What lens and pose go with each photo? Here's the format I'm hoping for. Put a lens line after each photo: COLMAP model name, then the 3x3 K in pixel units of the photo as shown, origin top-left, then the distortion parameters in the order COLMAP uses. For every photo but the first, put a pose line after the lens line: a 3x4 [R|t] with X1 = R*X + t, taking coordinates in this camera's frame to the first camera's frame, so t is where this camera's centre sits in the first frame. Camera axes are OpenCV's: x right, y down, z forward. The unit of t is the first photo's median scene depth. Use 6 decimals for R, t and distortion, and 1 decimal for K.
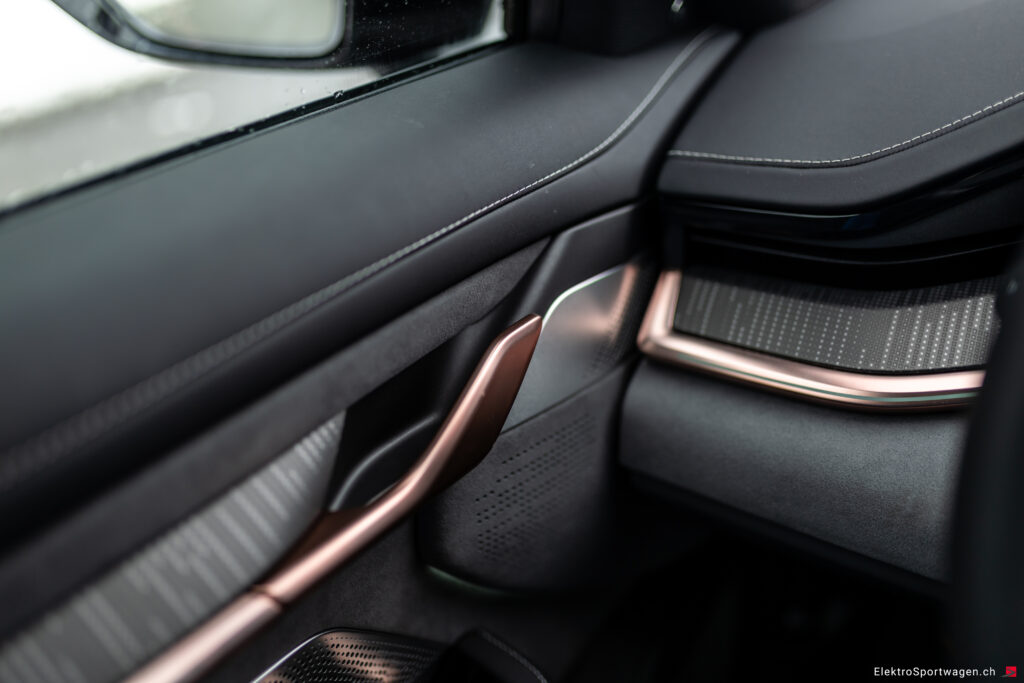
lens RADIAL K [[1002.8, 0, 512.0], [0, 1002.8, 341.5], [0, 0, 1]] dist [0.008264, 0.004404]
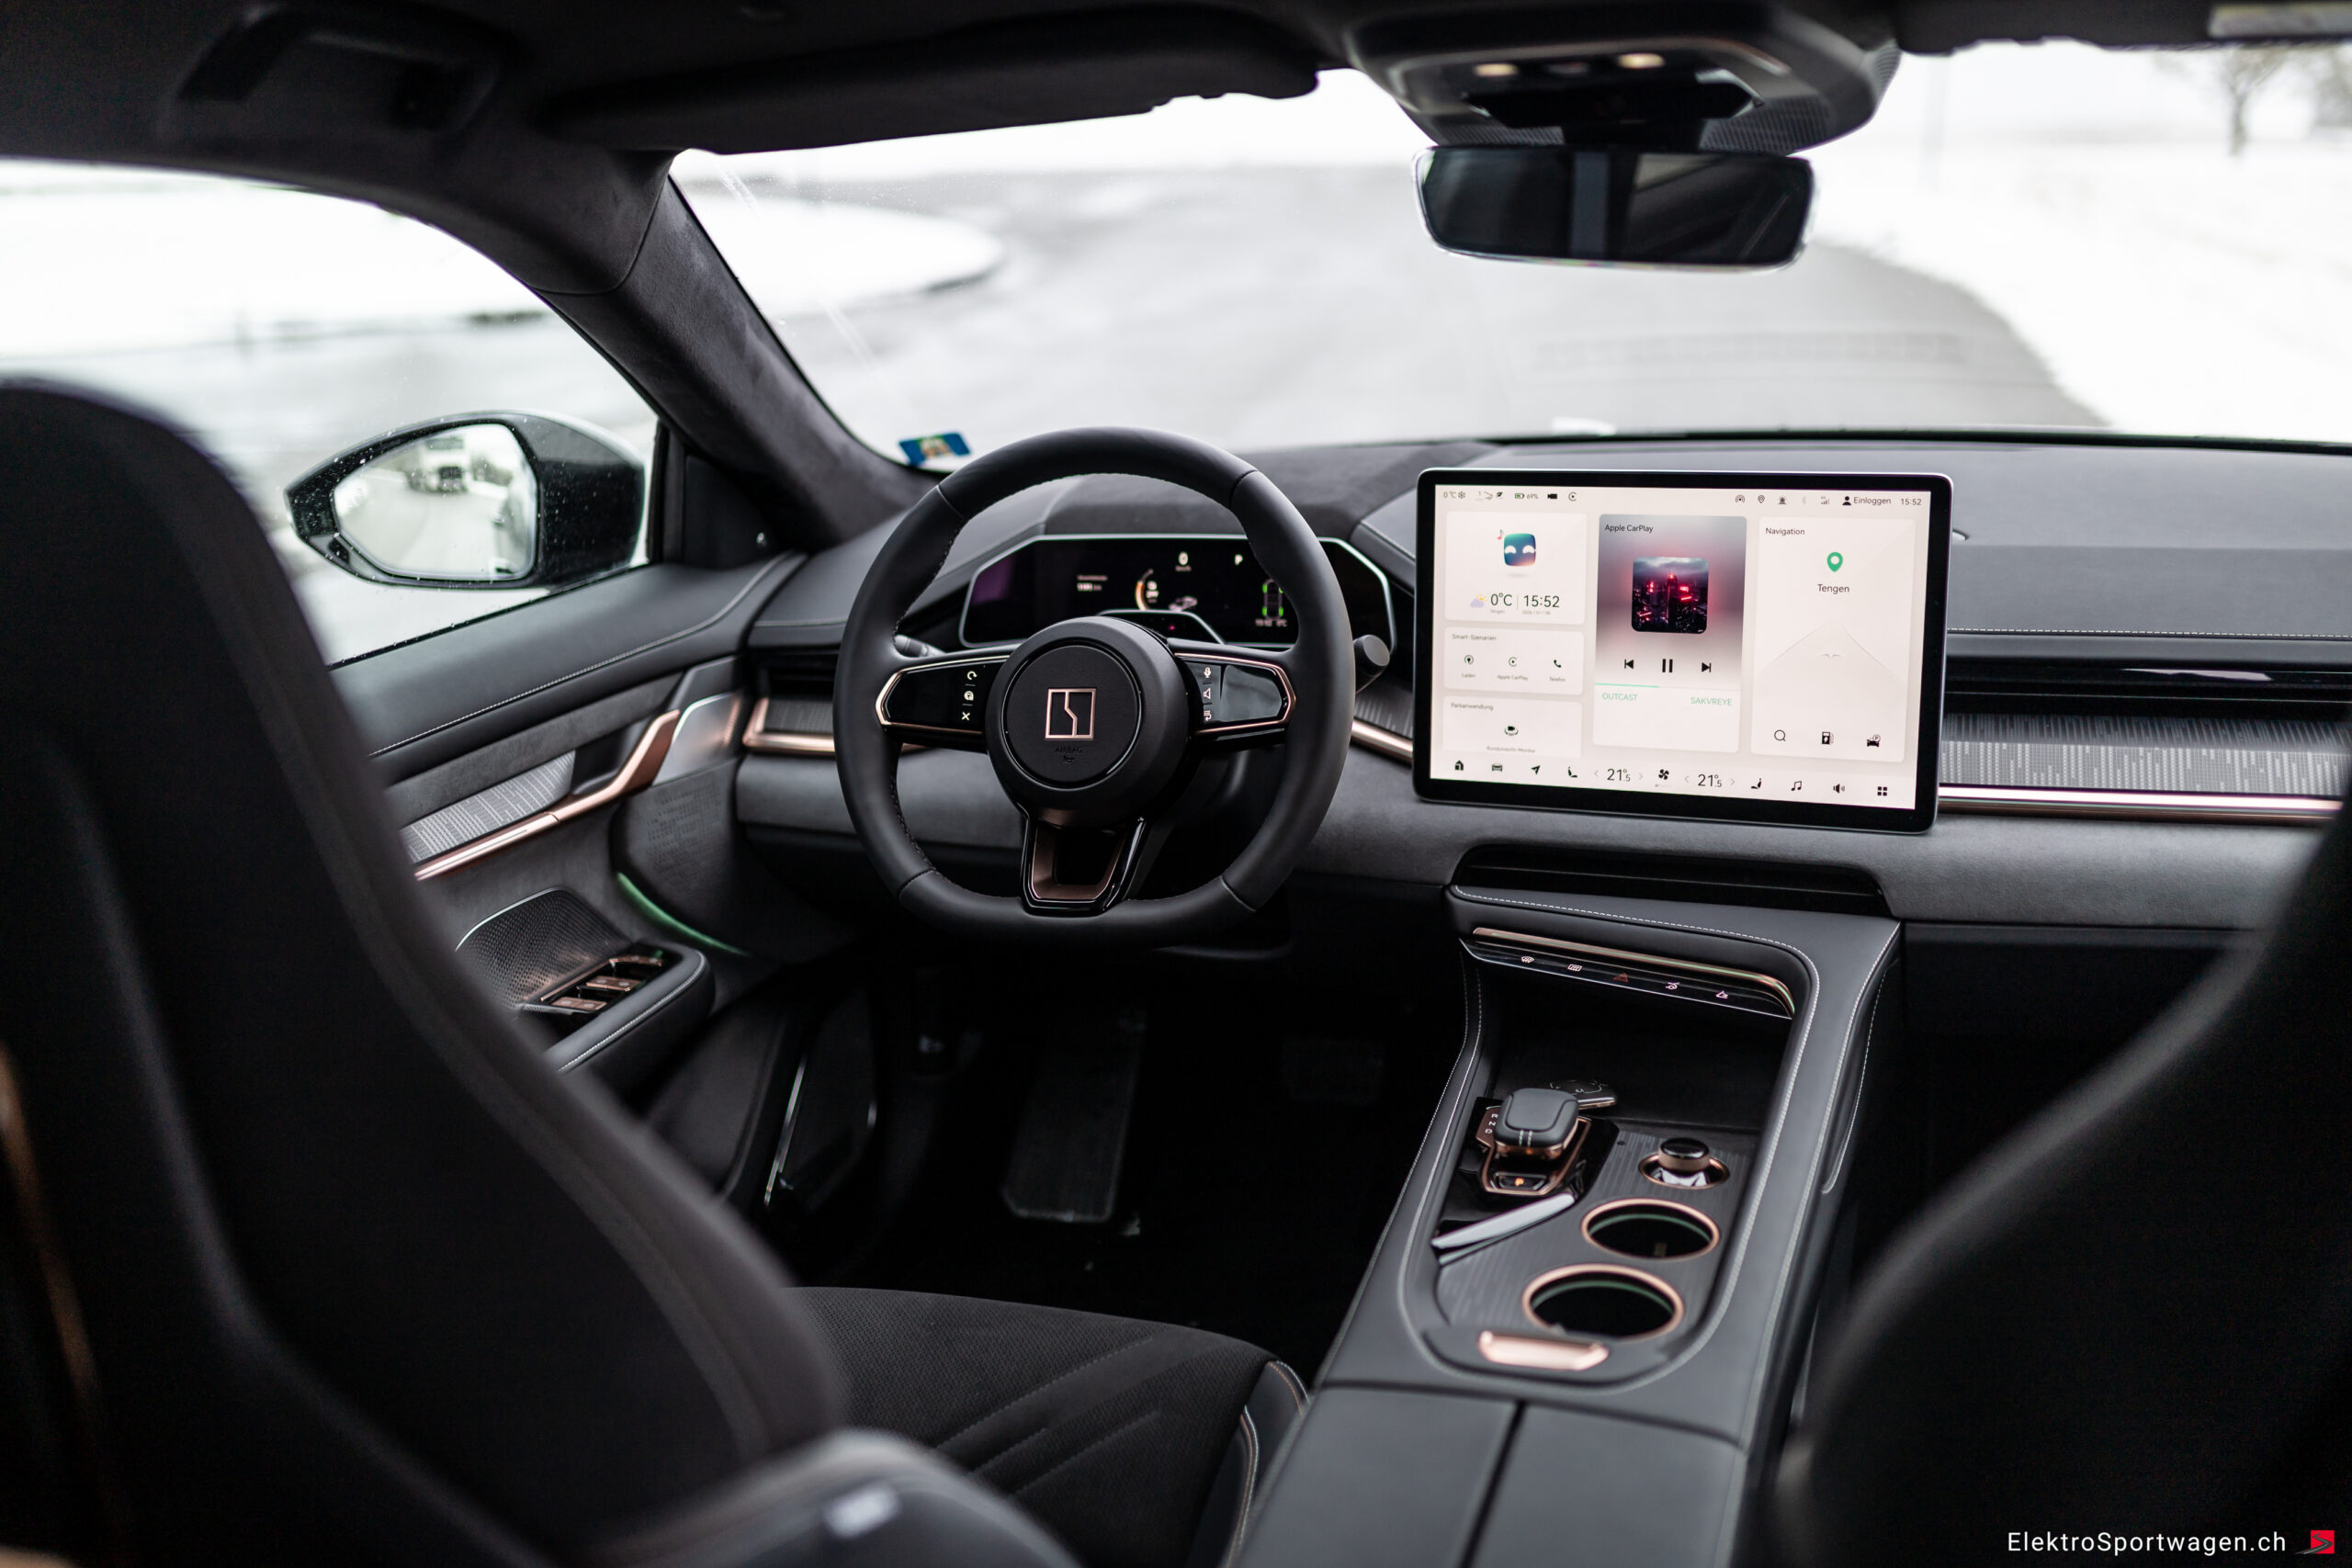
lens RADIAL K [[2303.0, 0, 1176.0], [0, 2303.0, 784.0], [0, 0, 1]] dist [0.008264, 0.004404]
pose [[0.970781, -0.047698, 0.235180, -0.075761], [0.095299, 0.976080, -0.195413, 0.883814], [-0.220234, 0.212116, 0.952105, -2.733716]]
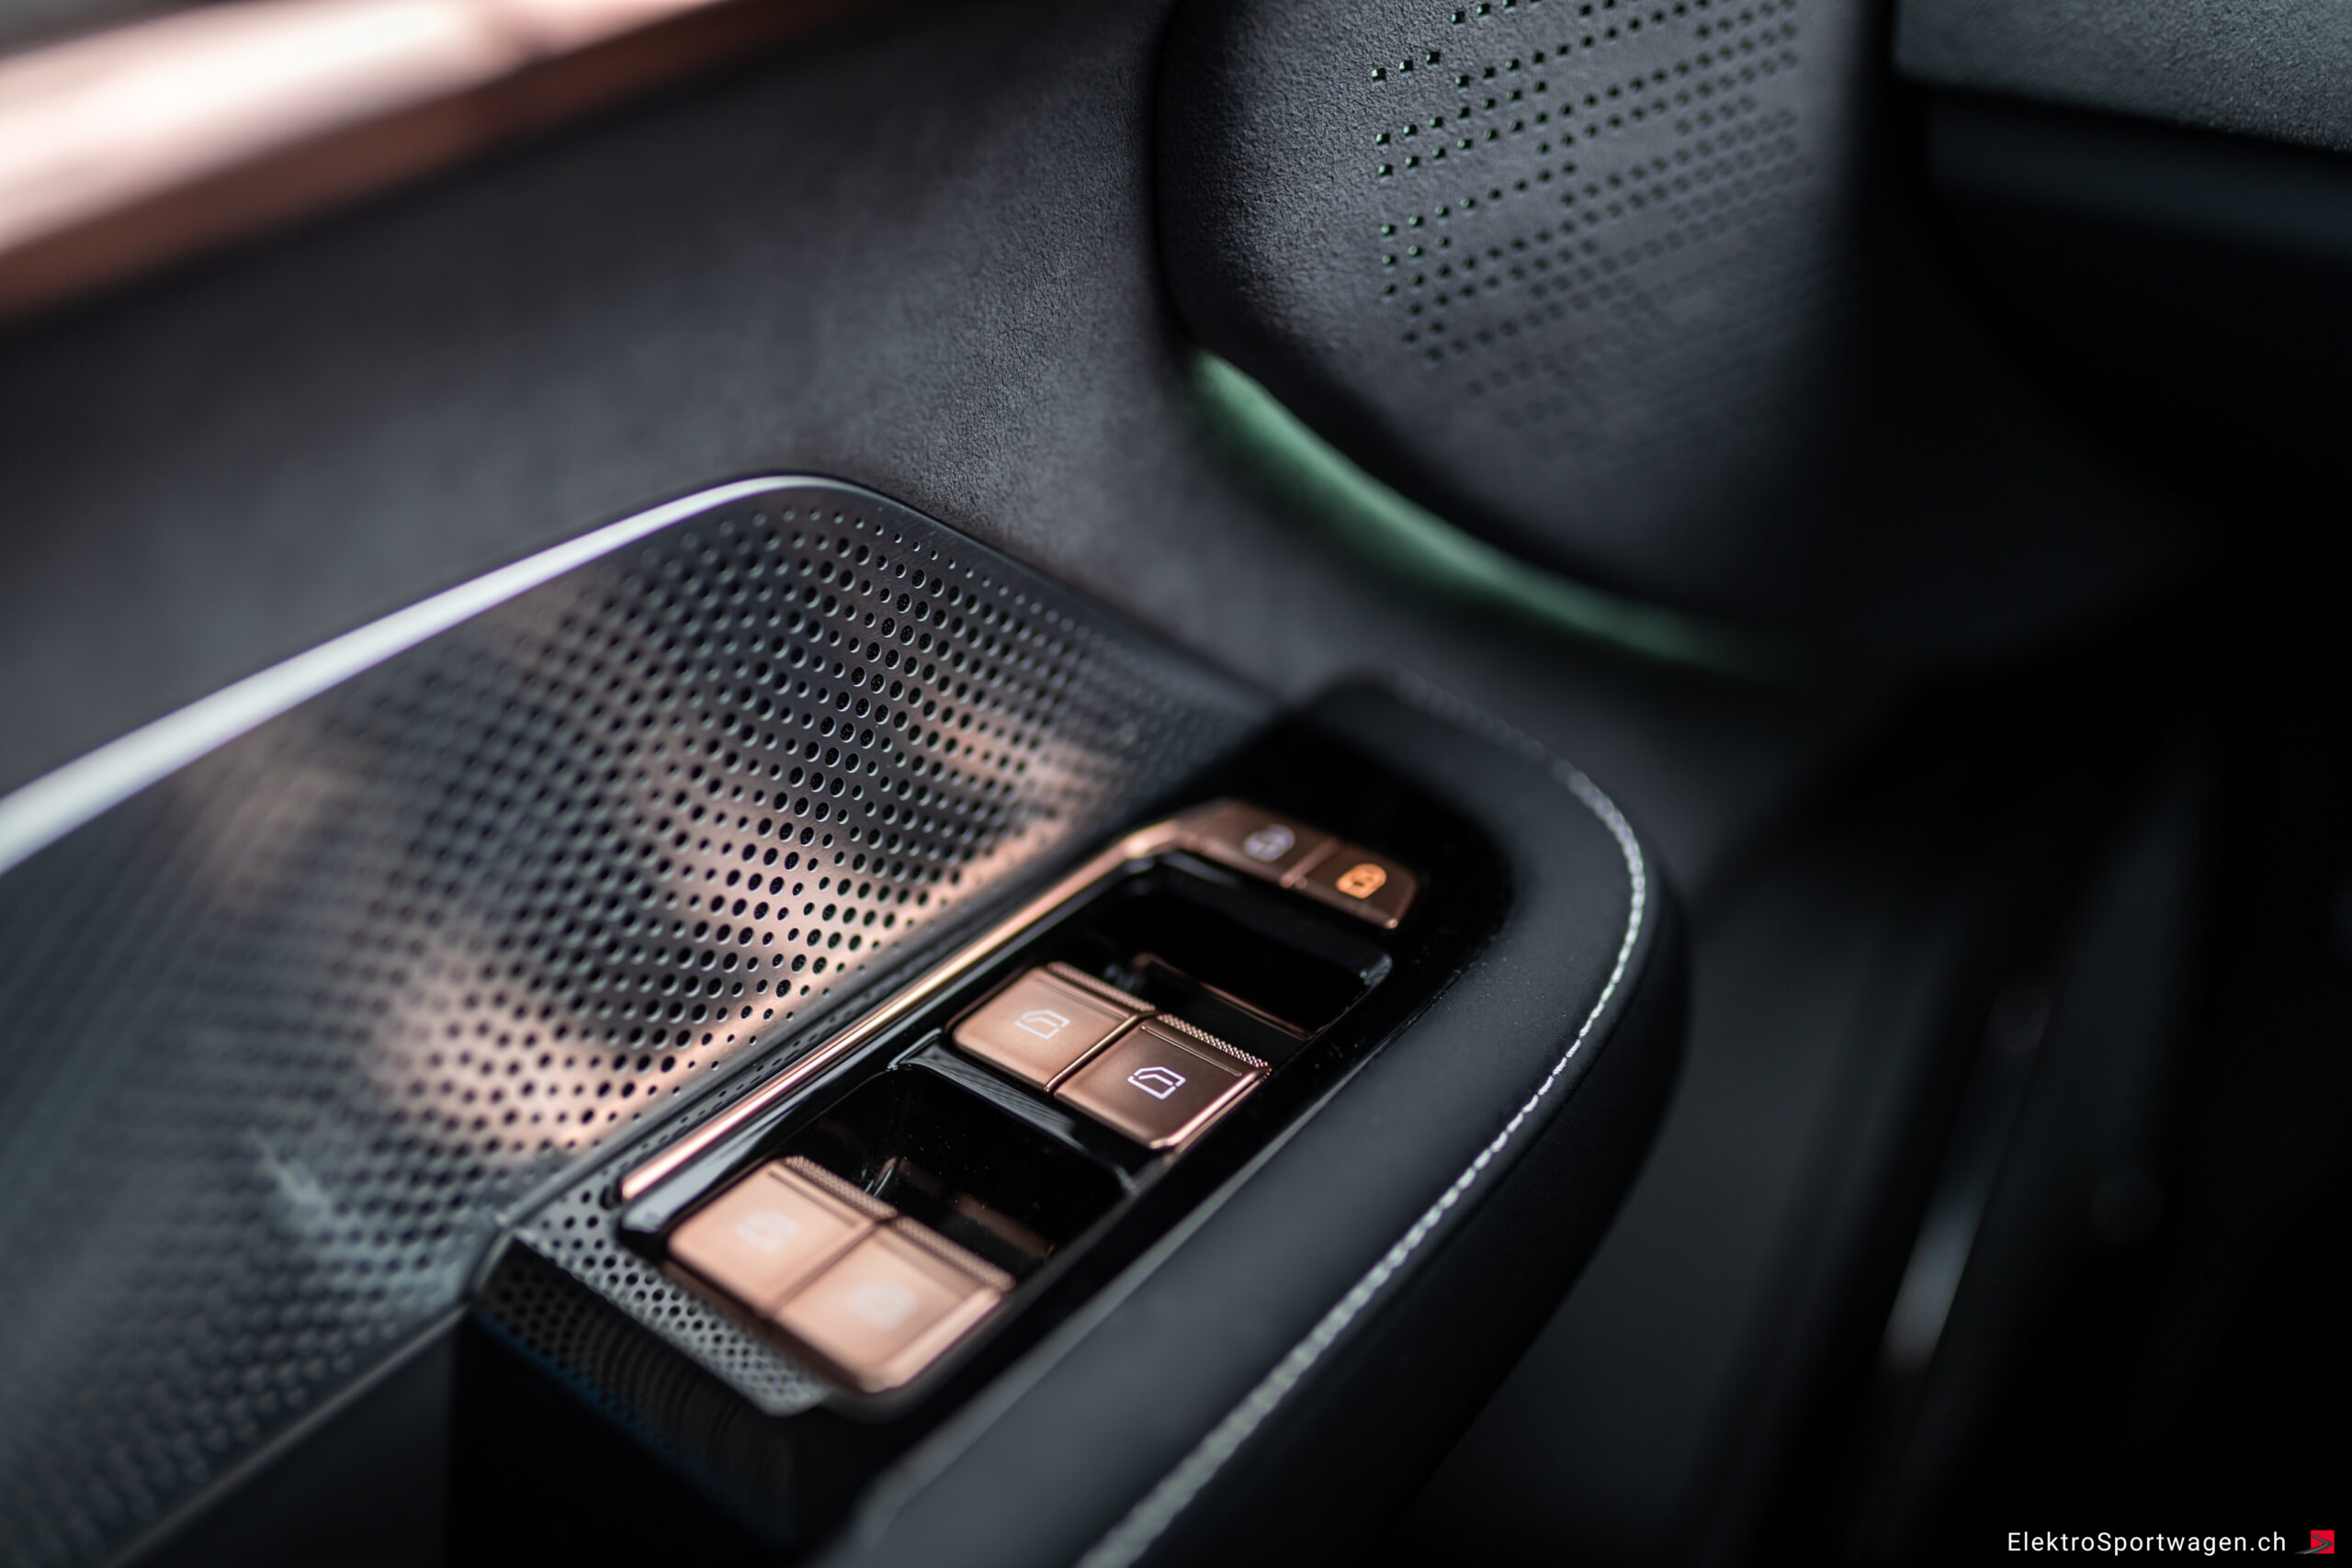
lens RADIAL K [[2330.3, 0, 1176.0], [0, 2330.3, 784.0], [0, 0, 1]] dist [-0.074884, 0.001202]
pose [[0.989995, 0.028878, -0.138119, 0.002802], [-0.011908, 0.992441, 0.122147, 0.259325], [0.140602, -0.119280, 0.982855, 0.333885]]
